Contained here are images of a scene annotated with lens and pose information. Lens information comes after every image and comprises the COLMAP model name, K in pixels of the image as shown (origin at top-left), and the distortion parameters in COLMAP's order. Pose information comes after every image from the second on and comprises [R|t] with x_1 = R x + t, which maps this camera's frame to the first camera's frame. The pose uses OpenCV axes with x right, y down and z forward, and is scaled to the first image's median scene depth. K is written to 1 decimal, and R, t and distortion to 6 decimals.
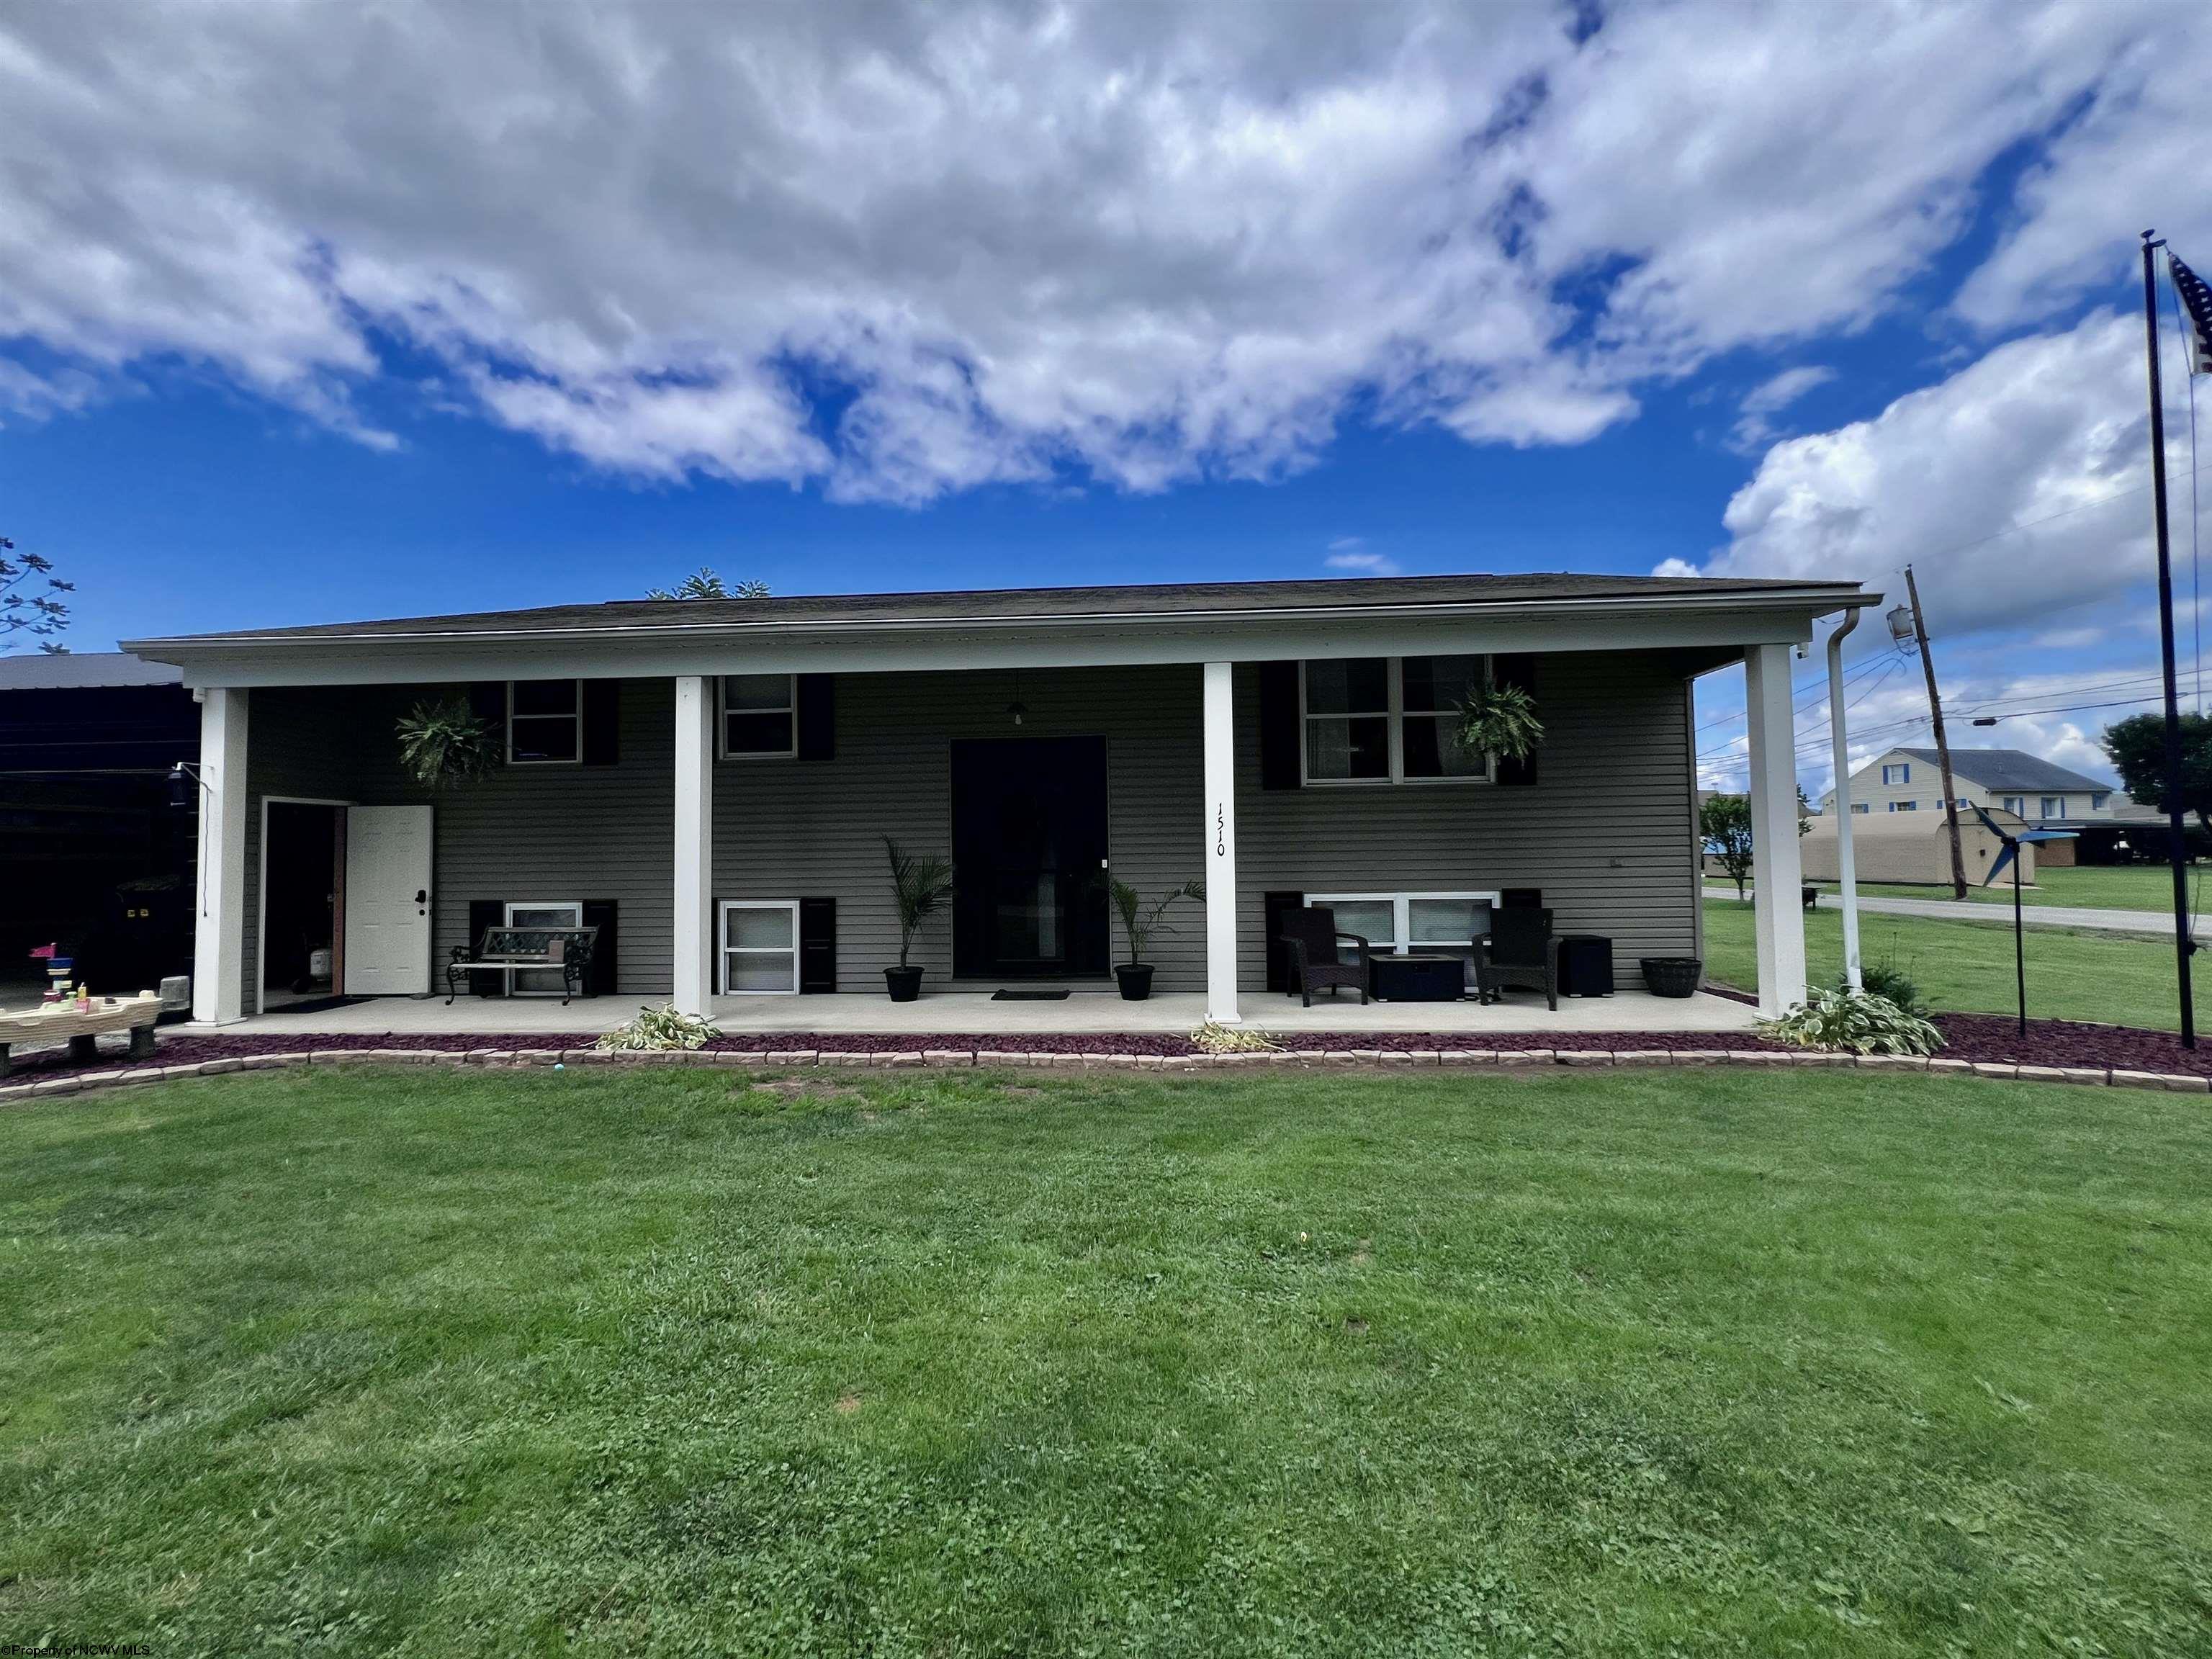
lens RADIAL K [[875.4, 0, 1100.1], [0, 875.4, 772.6], [0, 0, 1]] dist [-0.000189, 0.000794]
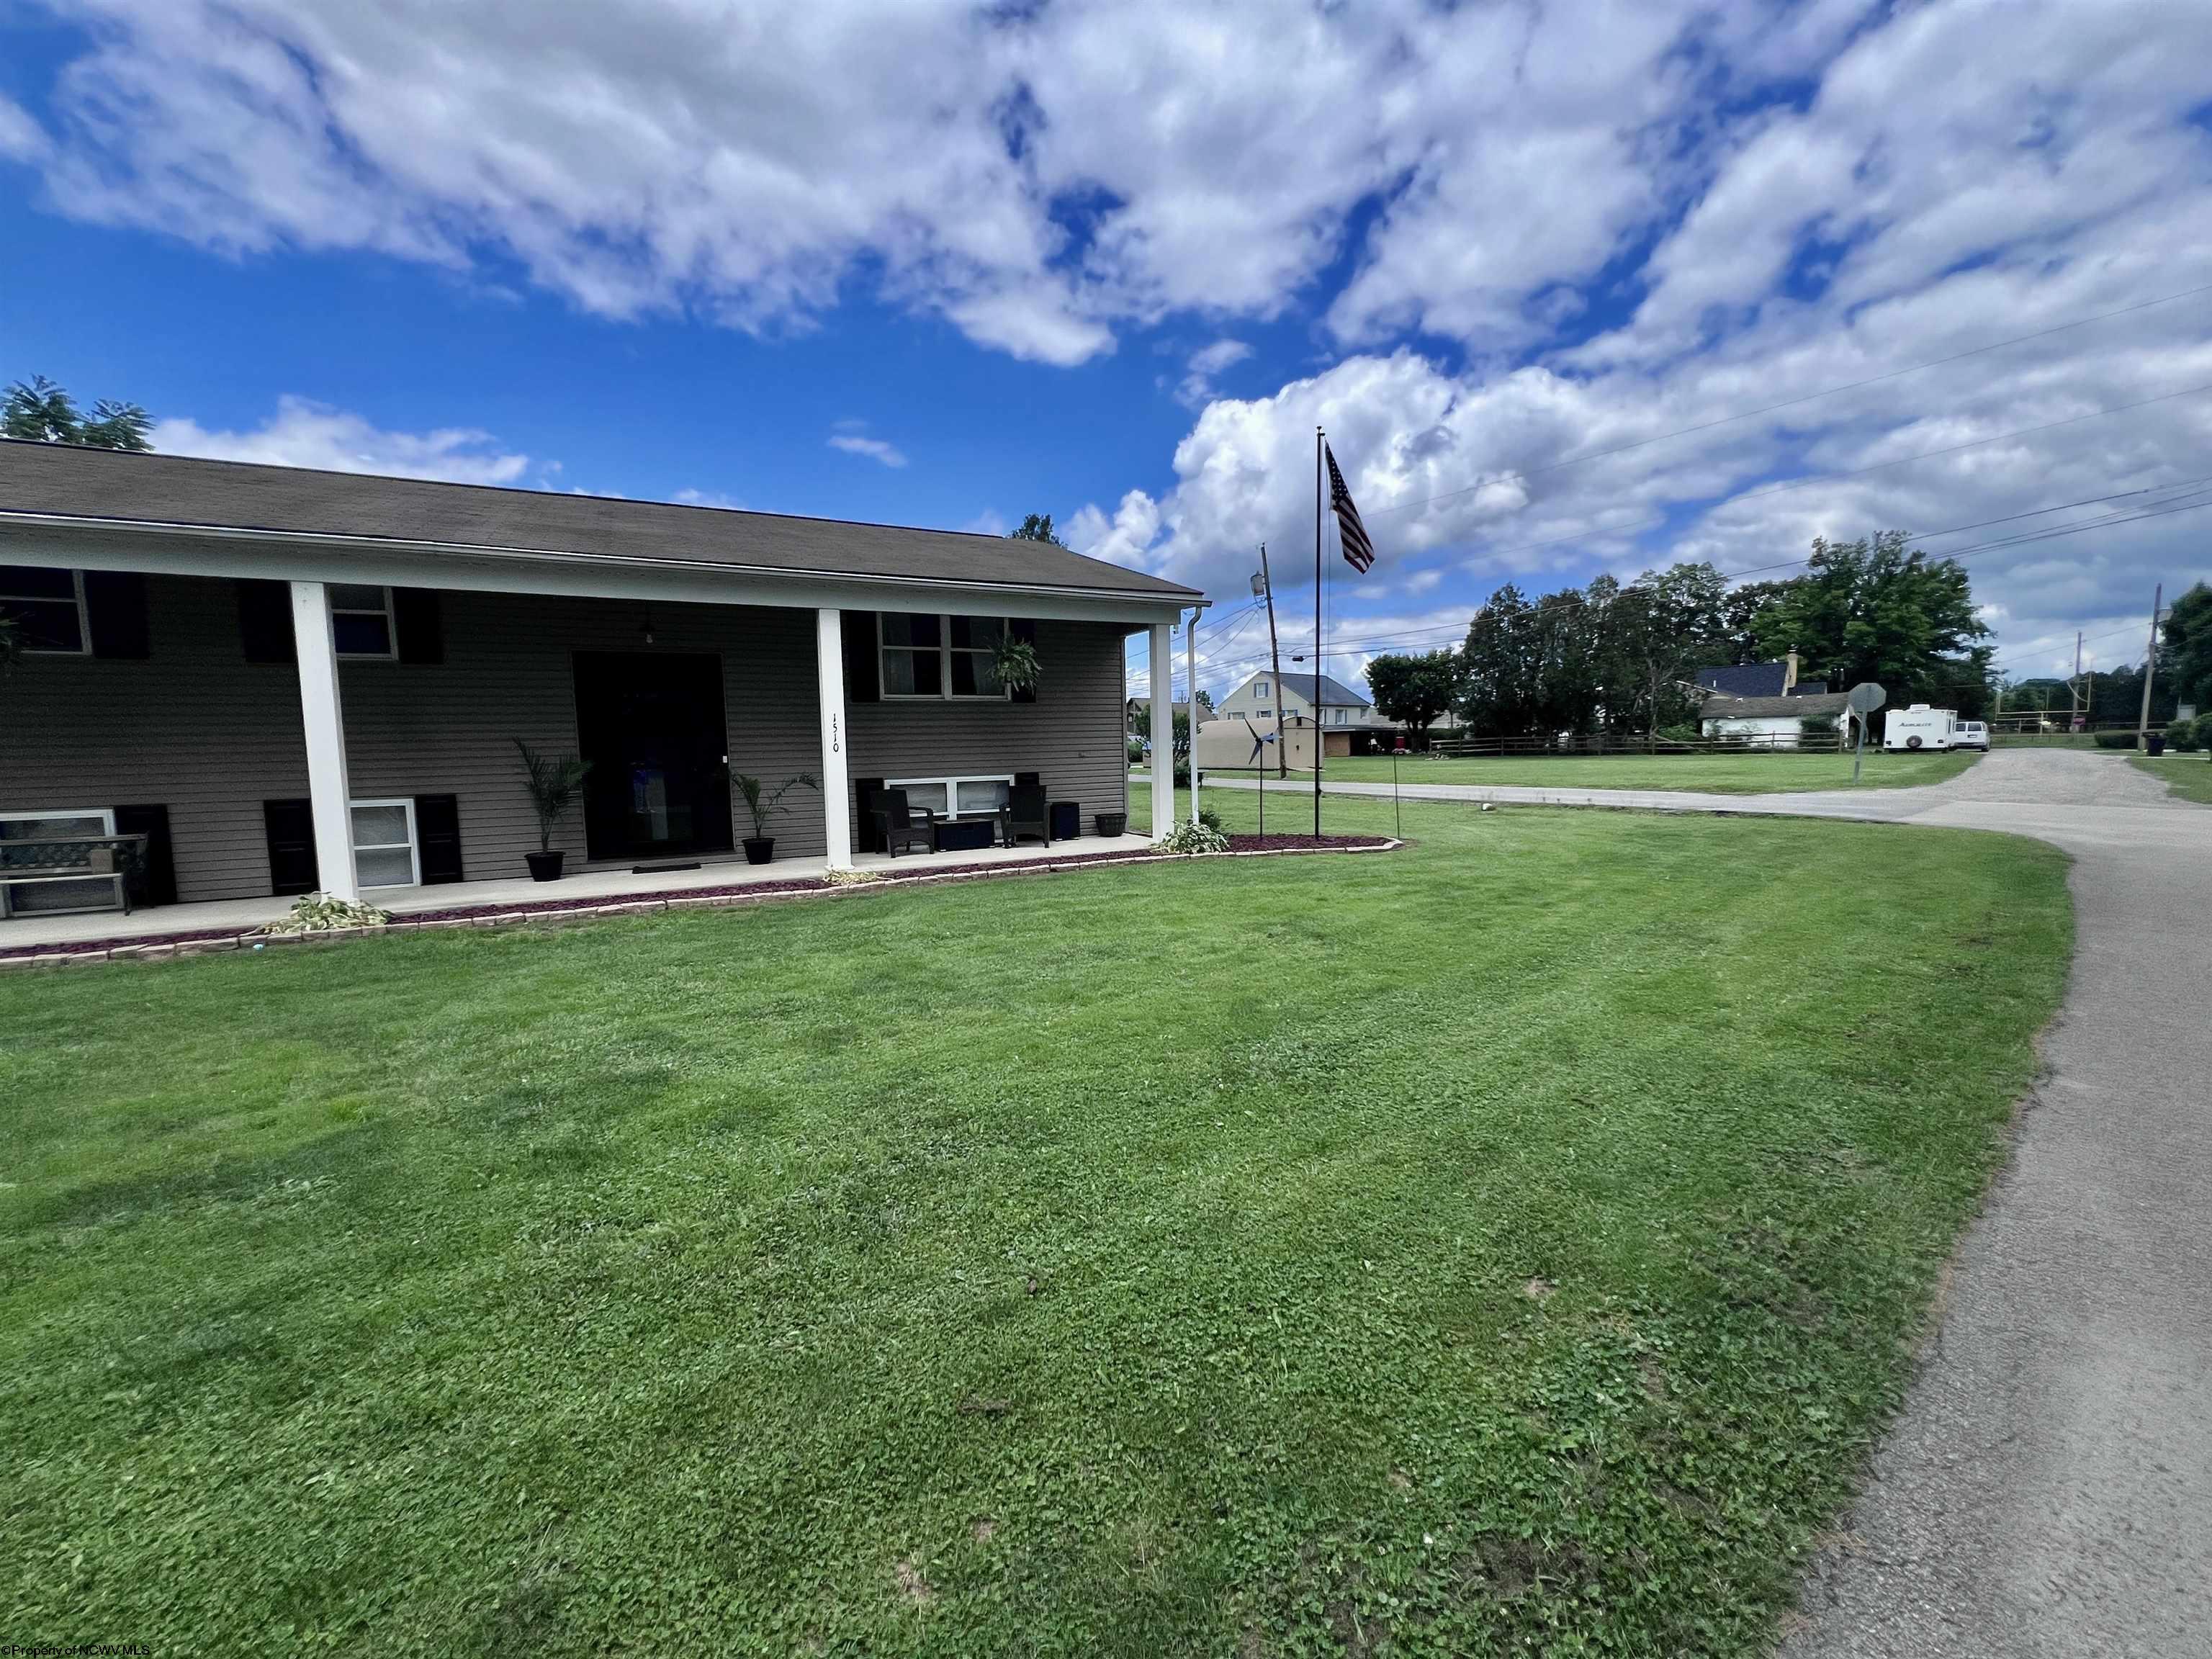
lens RADIAL K [[885.1, 0, 1098.1], [0, 885.1, 826.6], [0, 0, 1]] dist [-0.000124, -0.000029]
pose [[0.853412, -0.052564, 0.518579, -0.200098], [-0.038978, 0.985681, 0.164056, -0.027725], [-0.519777, -0.160221, 0.839143, -0.334691]]
